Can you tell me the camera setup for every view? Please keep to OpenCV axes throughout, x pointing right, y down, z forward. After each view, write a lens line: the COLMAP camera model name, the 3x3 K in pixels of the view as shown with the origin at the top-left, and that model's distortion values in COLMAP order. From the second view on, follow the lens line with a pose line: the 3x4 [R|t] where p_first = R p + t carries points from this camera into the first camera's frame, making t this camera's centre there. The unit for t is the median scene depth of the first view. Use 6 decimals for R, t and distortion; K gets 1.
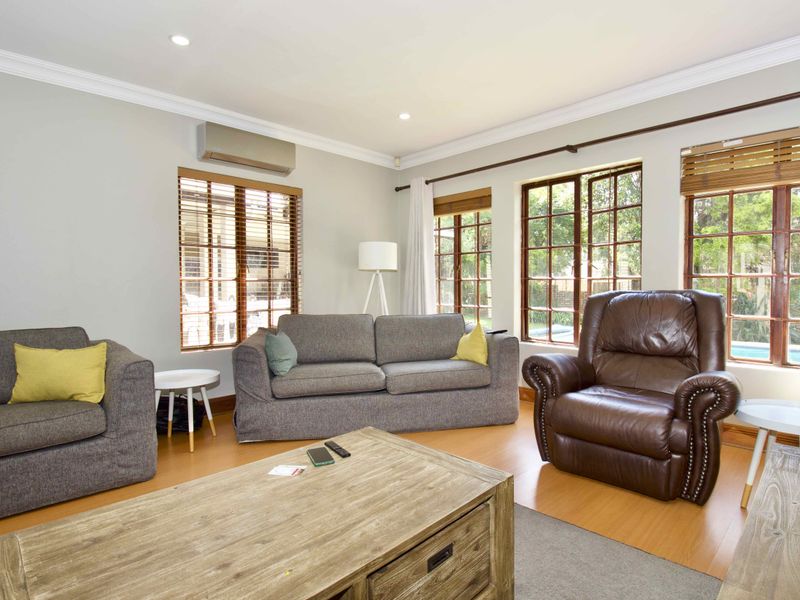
lens RADIAL K [[432.0, 0, 400.0], [0, 432.0, 300.0], [0, 0, 1]] dist [-0.002444, -0.000582]
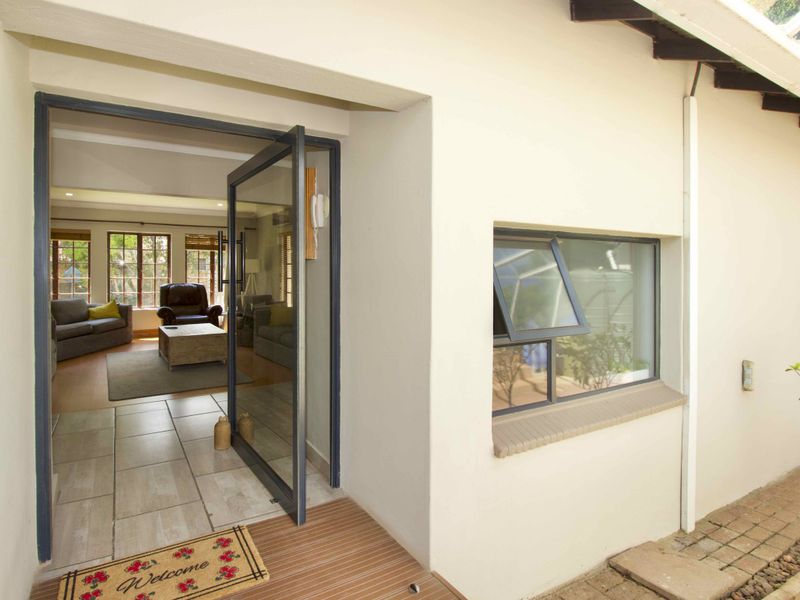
lens RADIAL K [[458.6, 0, 400.5], [0, 458.6, 281.3], [0, 0, 1]] dist [-0.027902, 0.000003]
pose [[0.200471, -0.017484, 0.979544, -1.550946], [0.032417, 0.999412, 0.011204, -0.017726], [-0.979163, 0.029508, 0.200919, -0.763285]]
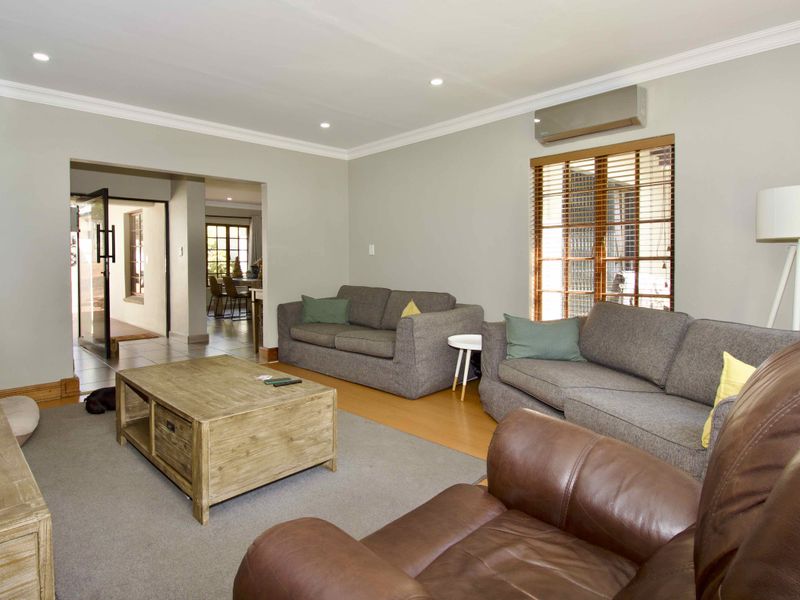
lens RADIAL K [[458.6, 0, 400.5], [0, 458.6, 281.3], [0, 0, 1]] dist [-0.027902, 0.000003]
pose [[0.027171, 0.032211, -0.999112, 0.647952], [-0.033570, 0.998946, 0.031293, -0.018215], [0.999067, 0.032690, 0.028223, 0.626352]]
